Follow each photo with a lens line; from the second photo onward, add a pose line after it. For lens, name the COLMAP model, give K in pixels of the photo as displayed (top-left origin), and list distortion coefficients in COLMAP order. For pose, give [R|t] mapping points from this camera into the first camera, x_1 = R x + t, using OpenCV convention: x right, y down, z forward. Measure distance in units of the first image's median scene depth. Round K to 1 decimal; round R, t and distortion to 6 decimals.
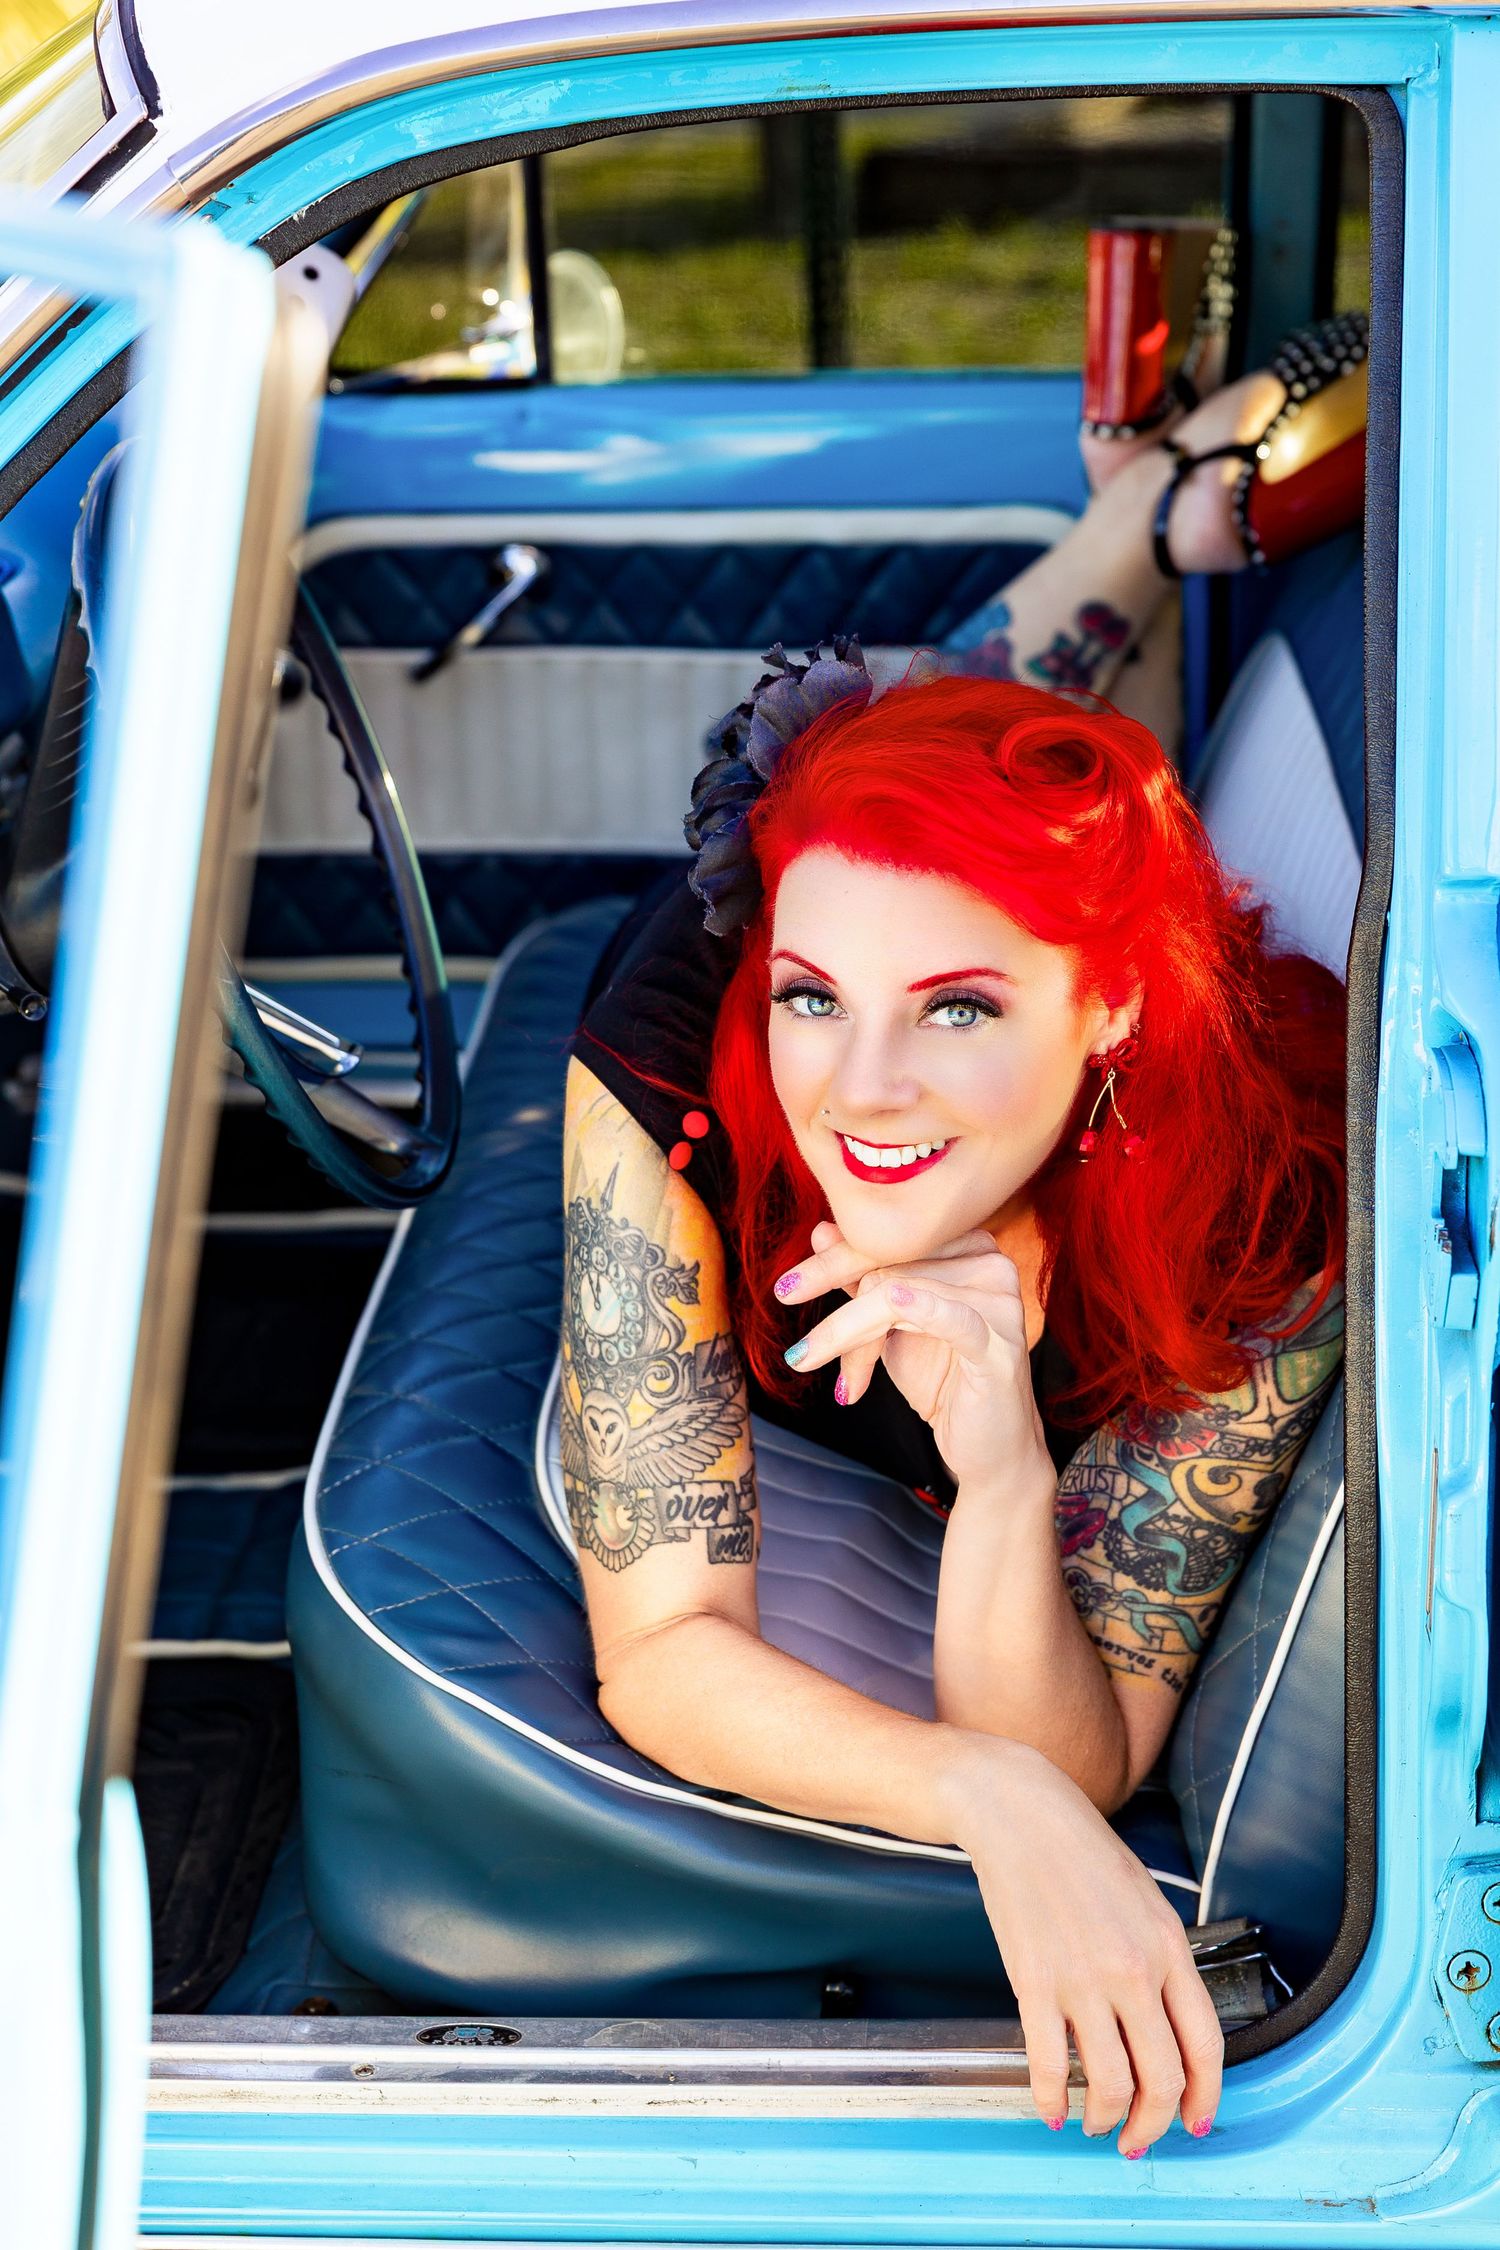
lens RADIAL K [[4151.9, 0, 740.7], [0, 4151.9, 1124.8], [0, 0, 1]] dist [-0.079481, 0.000000]
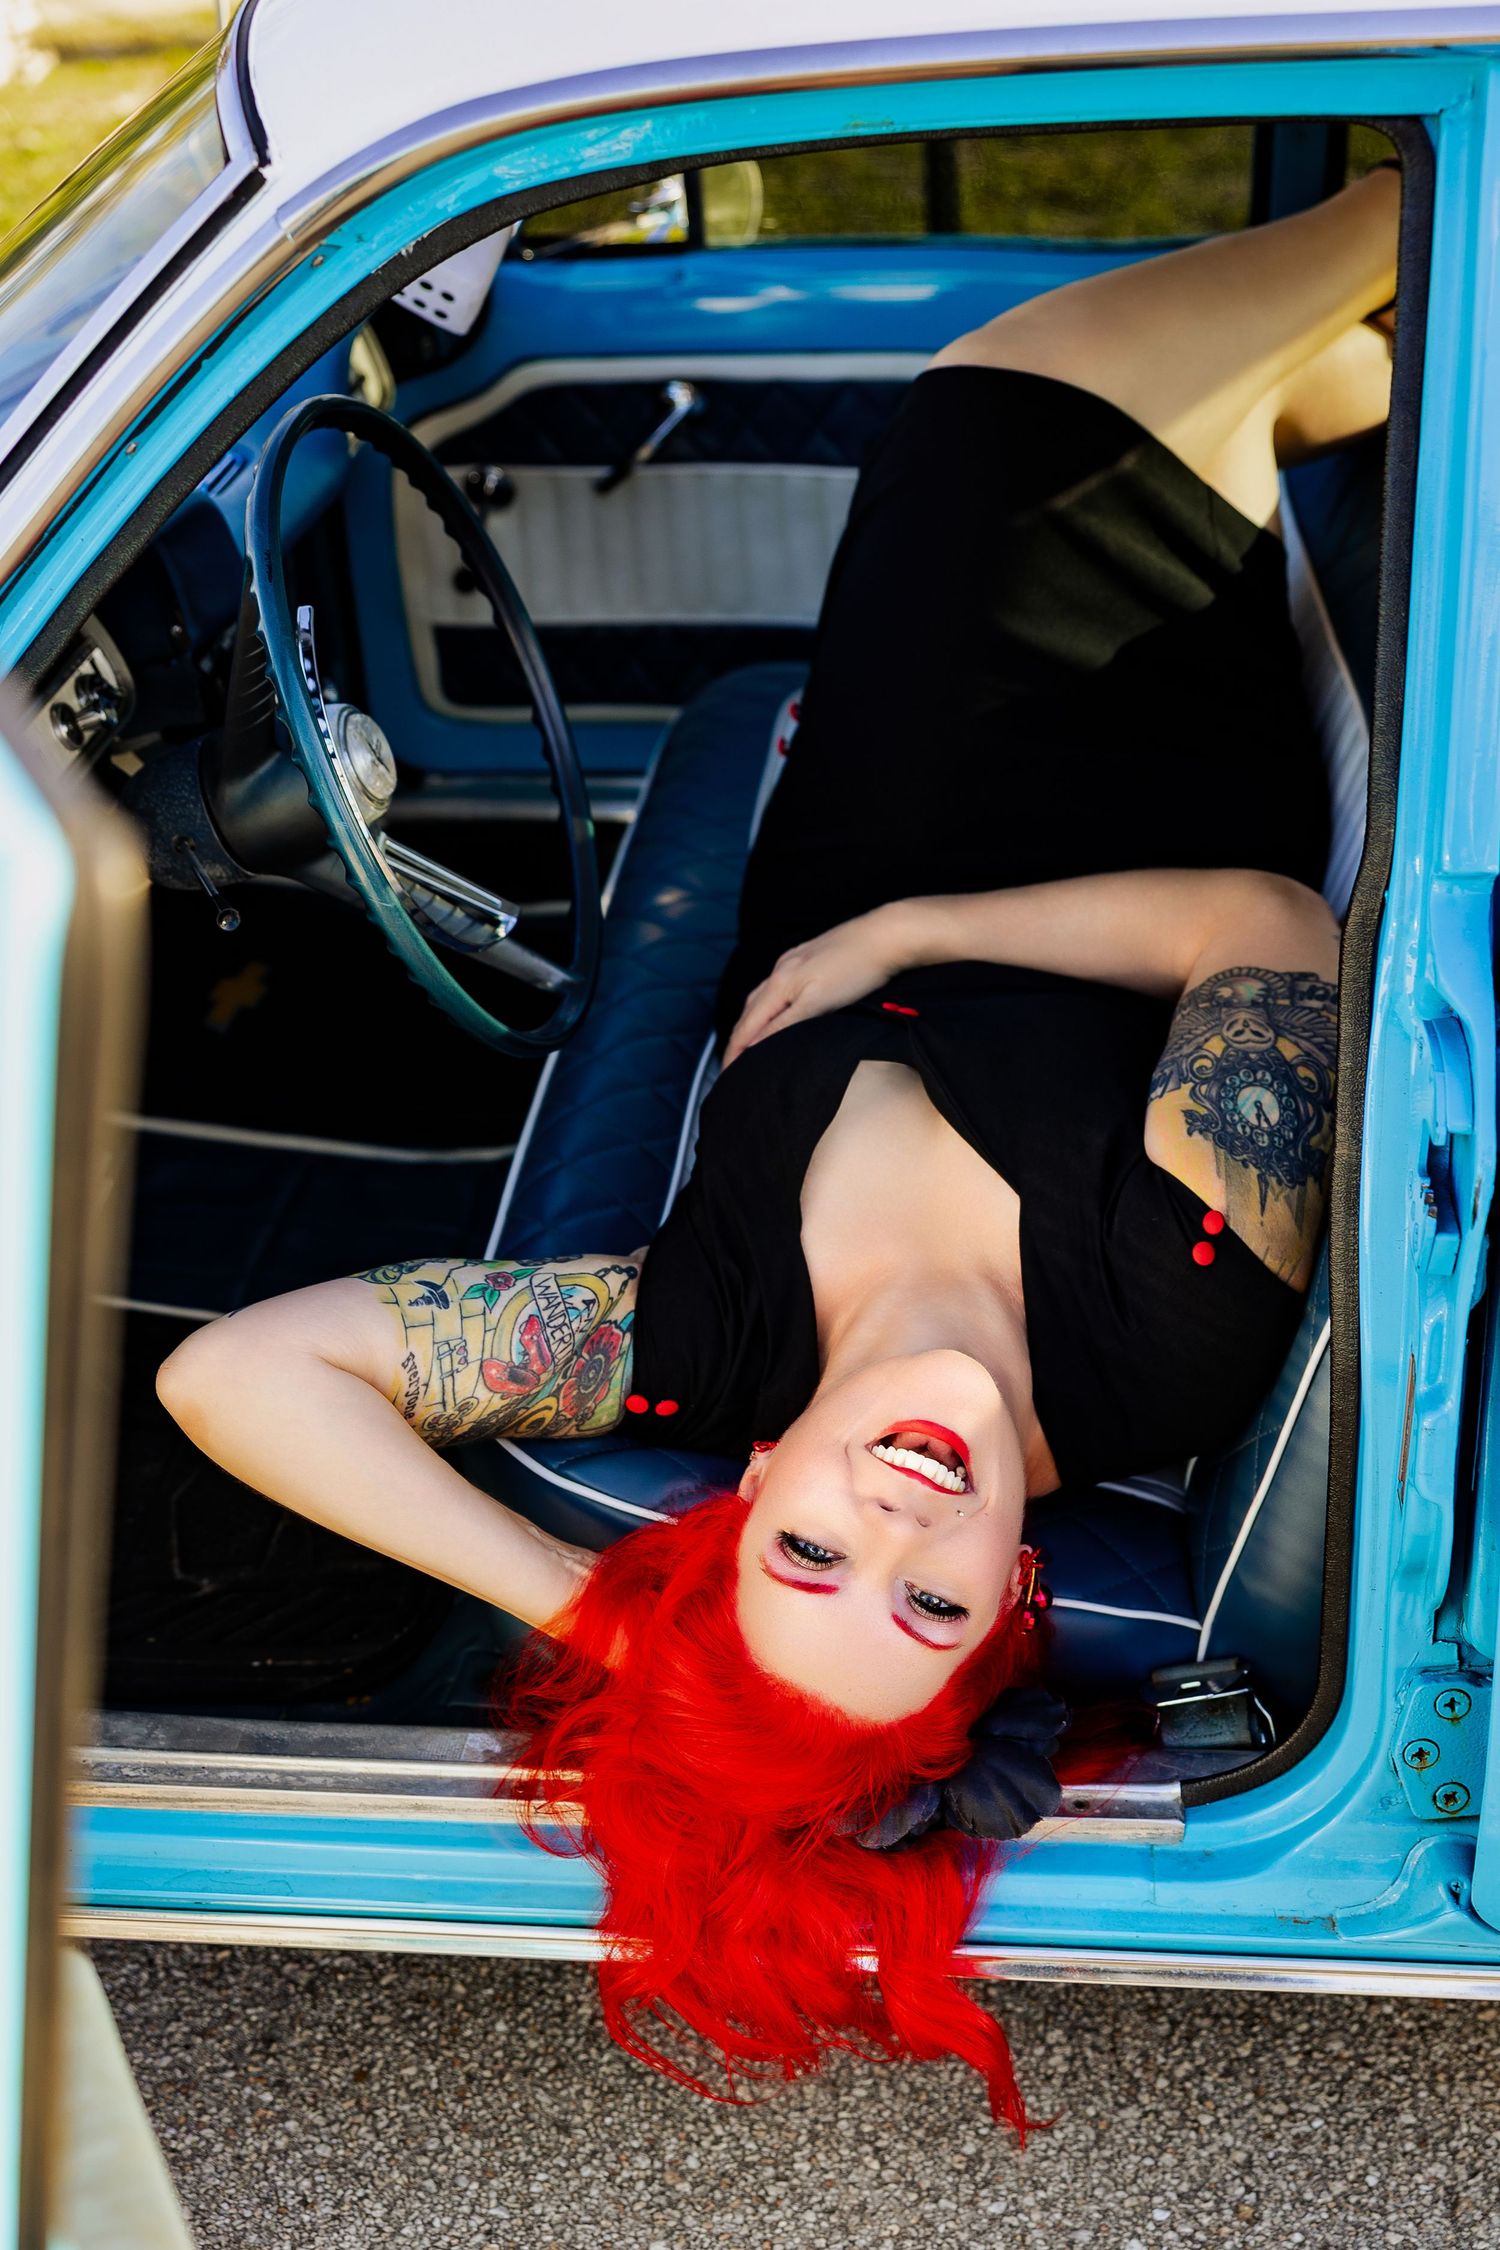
lens RADIAL K [[2624.0, 0, 798.3], [0, 2624.0, 1064.8], [0, 0, 1]] dist [-0.053330, 0.000000]
pose [[0.998687, 0.004233, -0.051049, 0.032136], [0.006883, 0.976455, 0.215613, -0.157134], [0.050759, -0.215681, 0.975144, 0.287491]]
